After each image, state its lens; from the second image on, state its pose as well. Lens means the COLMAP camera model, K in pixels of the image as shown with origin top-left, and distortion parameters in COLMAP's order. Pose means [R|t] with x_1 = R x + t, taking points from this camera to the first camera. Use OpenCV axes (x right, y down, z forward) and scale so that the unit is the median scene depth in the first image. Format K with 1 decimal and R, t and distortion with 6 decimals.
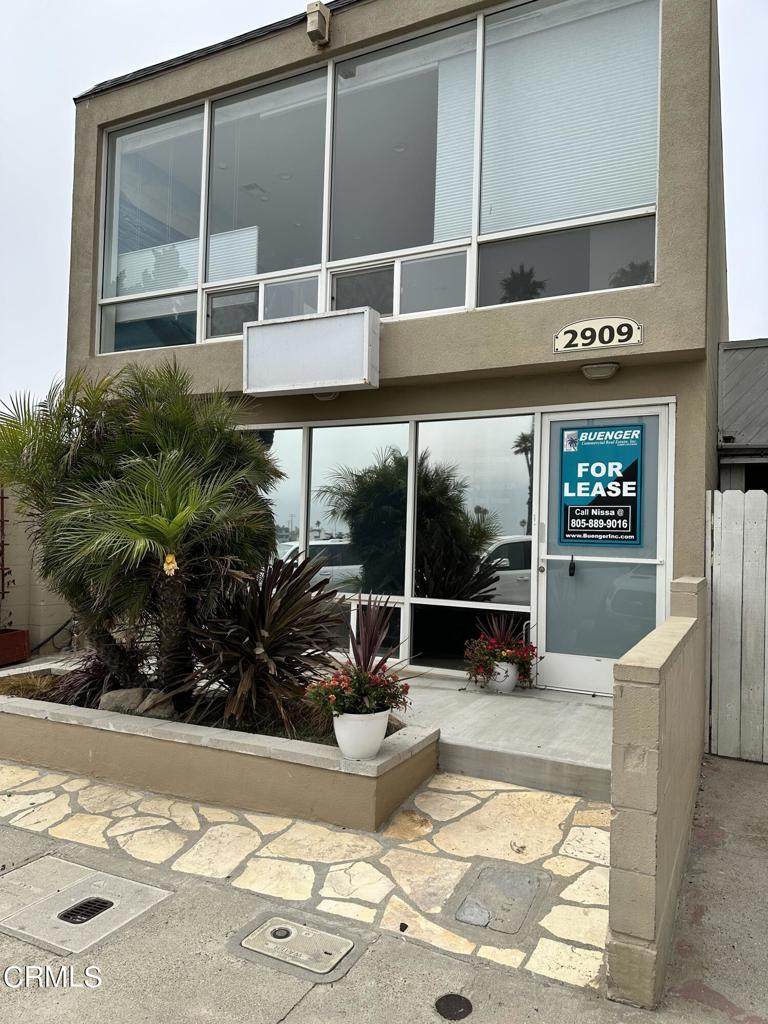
lens RADIAL K [[728.7, 0, 378.8], [0, 728.7, 513.4], [0, 0, 1]] dist [0.090427, -0.135846]
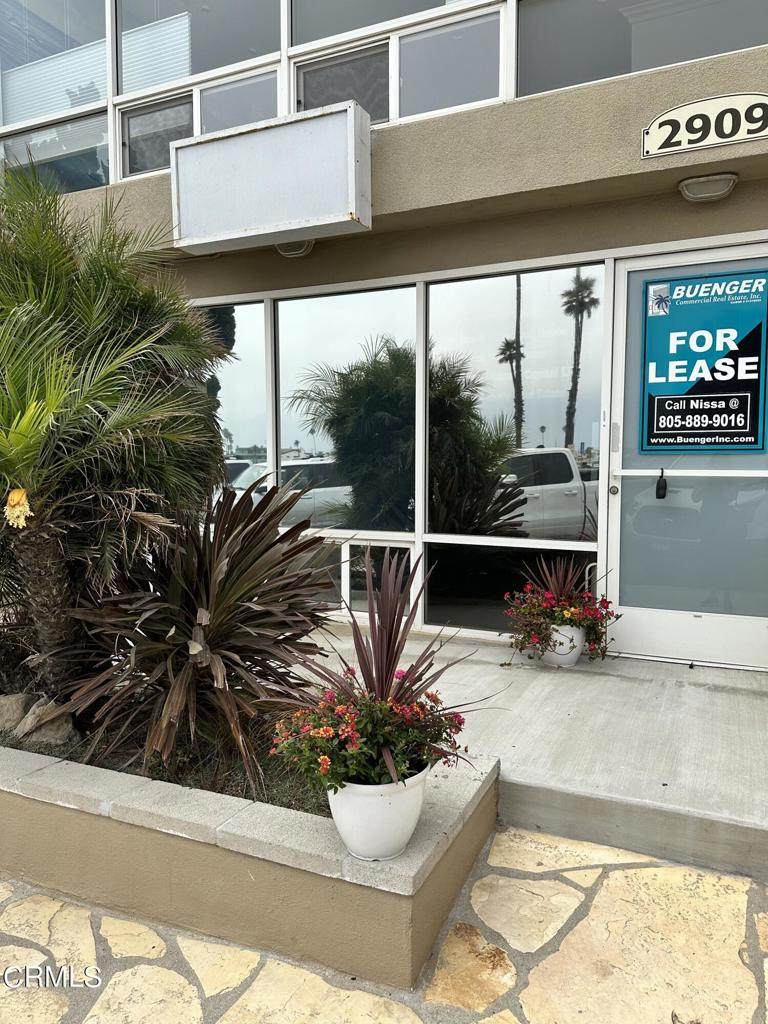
lens RADIAL K [[728.7, 0, 378.8], [0, 728.7, 513.4], [0, 0, 1]] dist [0.090427, -0.135846]
pose [[0.999221, -0.030839, 0.024641, -0.020306], [0.027895, 0.993318, 0.111987, 0.014074], [-0.027929, -0.111212, 0.993404, 0.318428]]
